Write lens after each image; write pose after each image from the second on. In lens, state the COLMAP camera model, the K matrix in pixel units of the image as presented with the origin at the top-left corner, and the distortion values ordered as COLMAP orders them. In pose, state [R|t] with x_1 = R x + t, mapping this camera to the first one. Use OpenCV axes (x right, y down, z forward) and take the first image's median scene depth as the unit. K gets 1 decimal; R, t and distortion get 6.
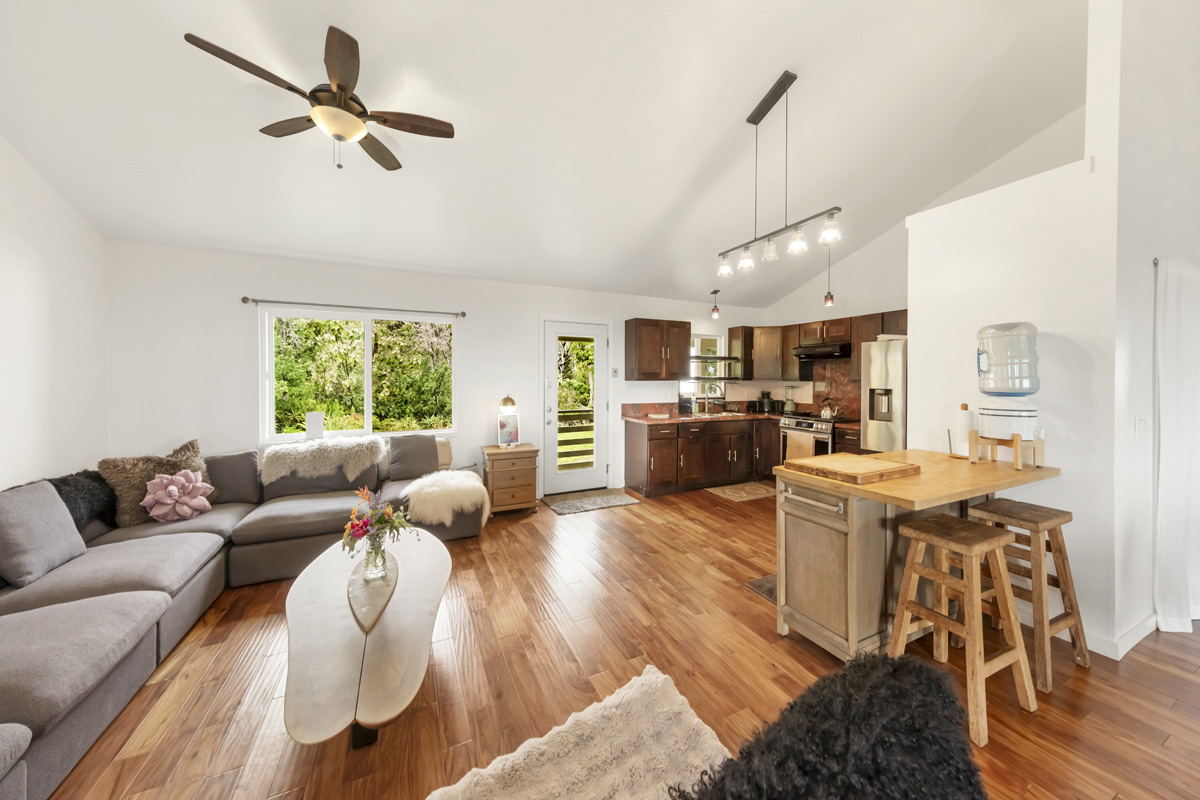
lens RADIAL K [[428.9, 0, 625.6], [0, 428.9, 380.7], [0, 0, 1]] dist [0.002218, 0.000012]
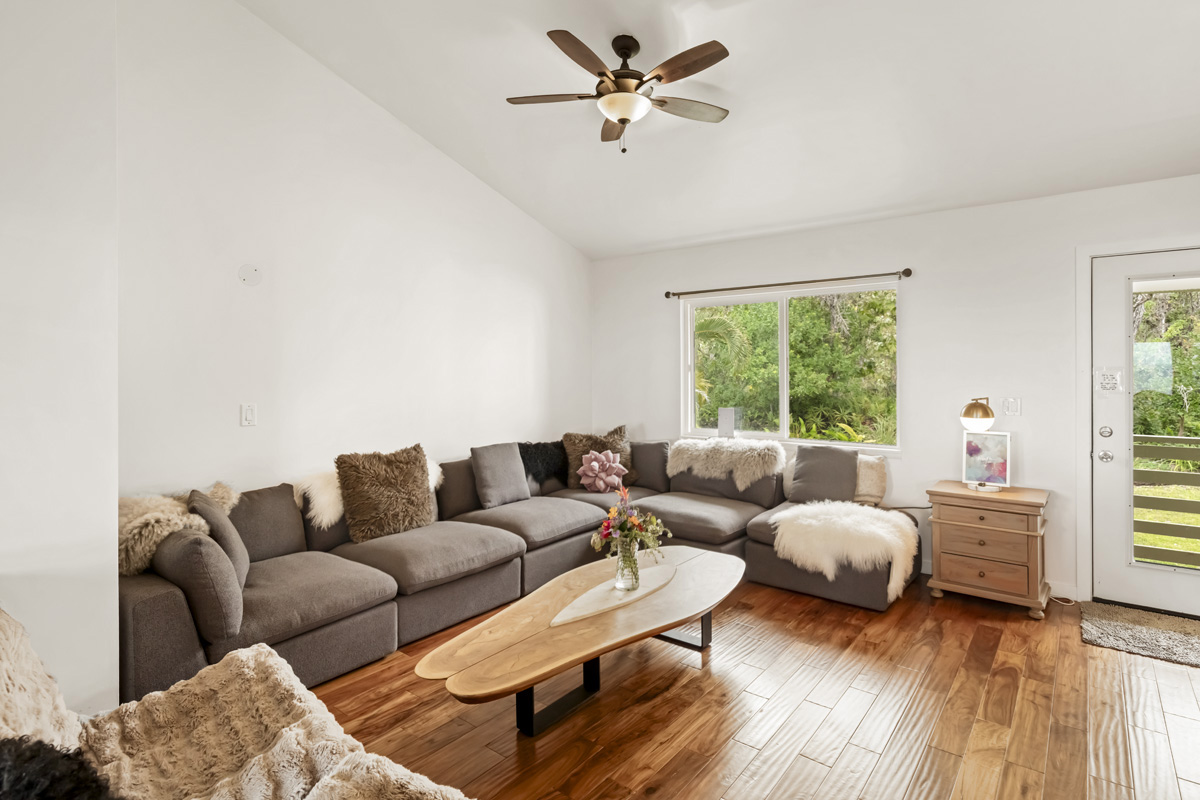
lens RADIAL K [[594.1, 0, 600.8], [0, 594.1, 368.1], [0, 0, 1]] dist [-0.000986, 0.000027]
pose [[0.401134, -0.006512, -0.915996, 0.260558], [-0.002318, 0.999964, -0.008124, 0.000075], [0.916017, 0.005382, 0.401104, 0.206646]]
